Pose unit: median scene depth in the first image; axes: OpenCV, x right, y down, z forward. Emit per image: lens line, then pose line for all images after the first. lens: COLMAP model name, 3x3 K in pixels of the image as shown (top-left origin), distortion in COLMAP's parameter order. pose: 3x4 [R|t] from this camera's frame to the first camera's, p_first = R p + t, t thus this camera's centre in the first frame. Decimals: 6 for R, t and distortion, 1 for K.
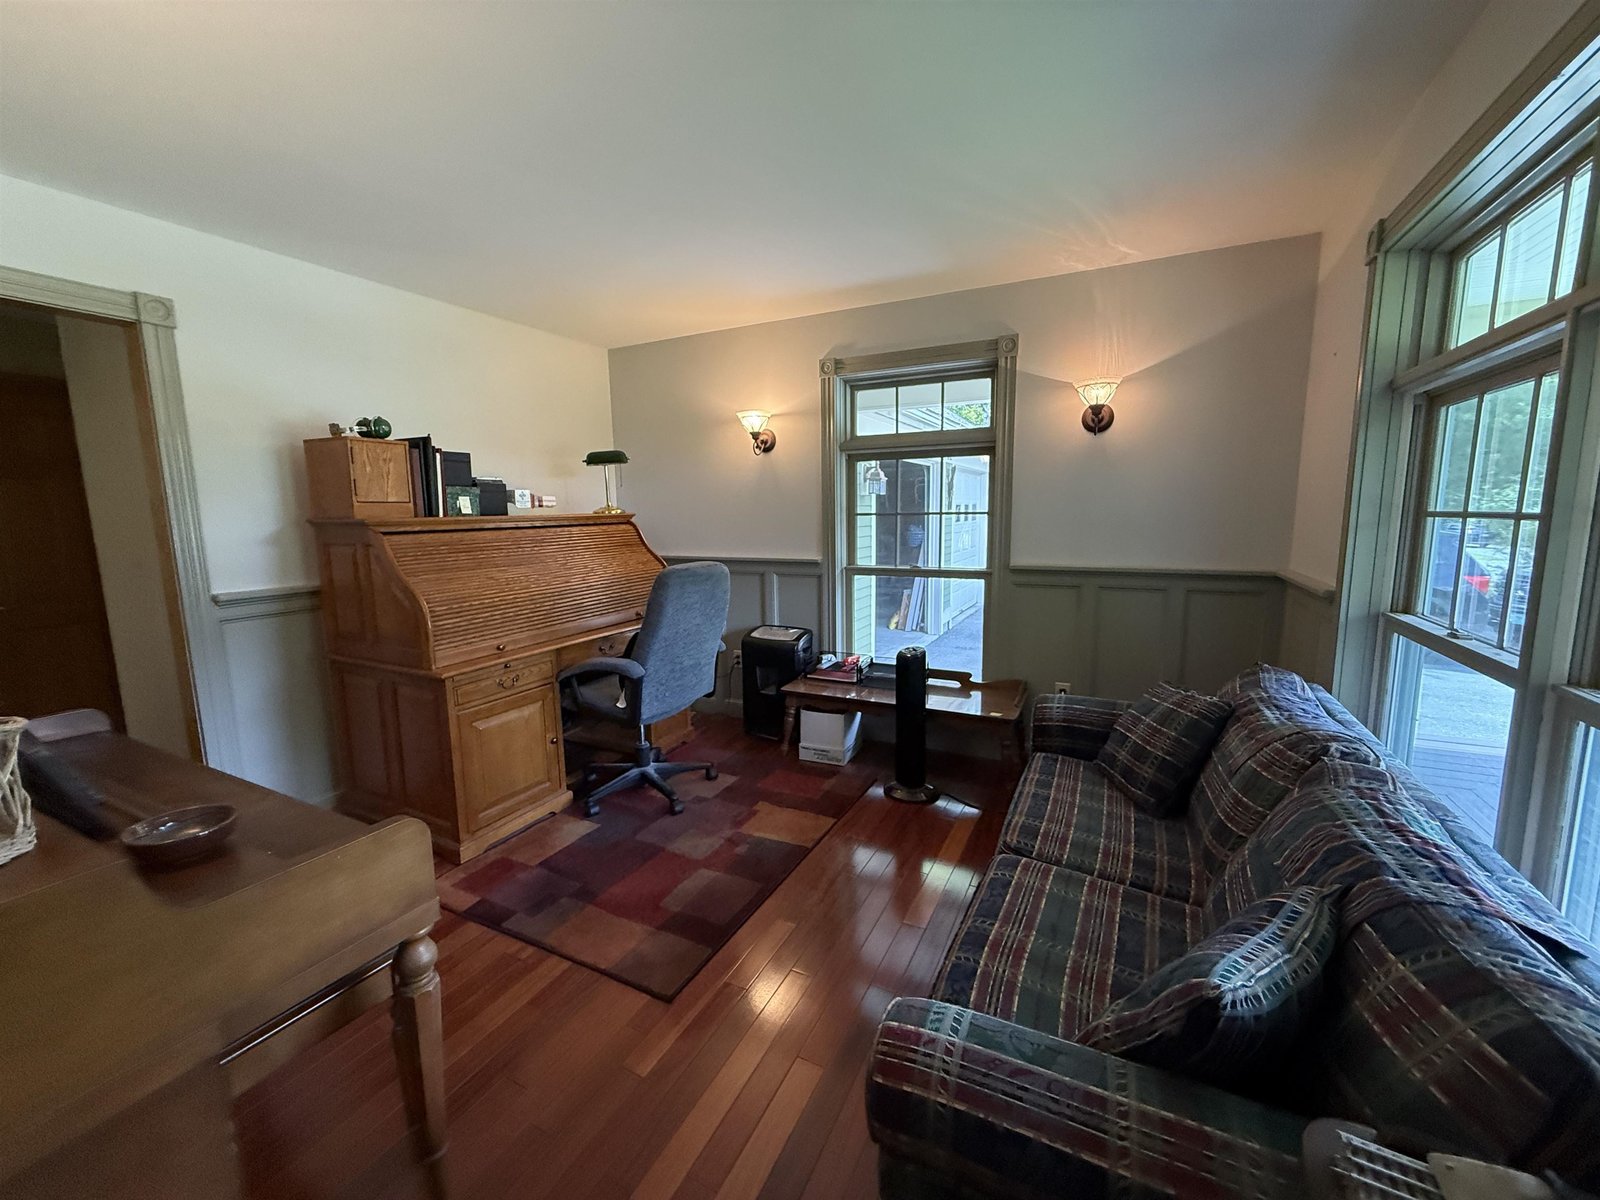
lens RADIAL K [[644.7, 0, 795.1], [0, 644.7, 599.9], [0, 0, 1]] dist [-0.000312, -0.000104]
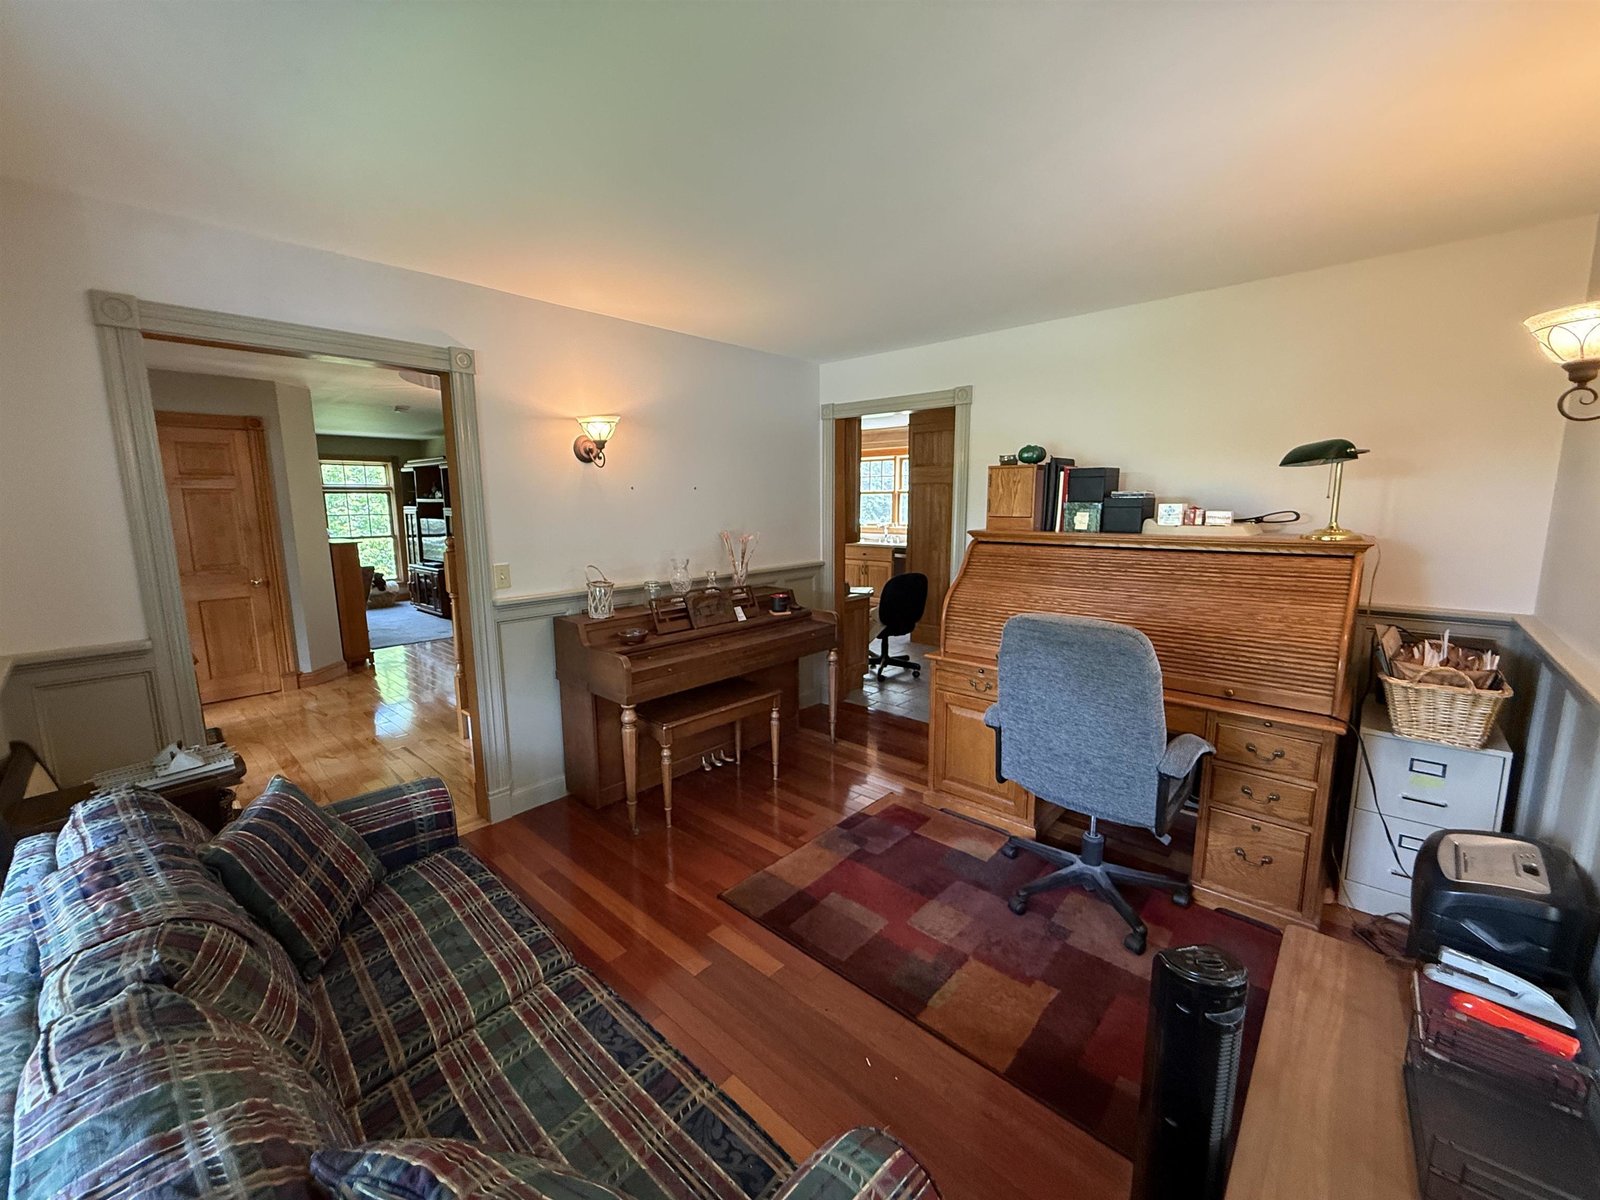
lens RADIAL K [[644.7, 0, 795.1], [0, 644.7, 599.9], [0, 0, 1]] dist [-0.000312, -0.000104]
pose [[-0.264768, 0.168162, -0.949537, 0.581845], [-0.124770, 0.970426, 0.206652, -0.179499], [0.956206, 0.173189, -0.235956, 0.830150]]
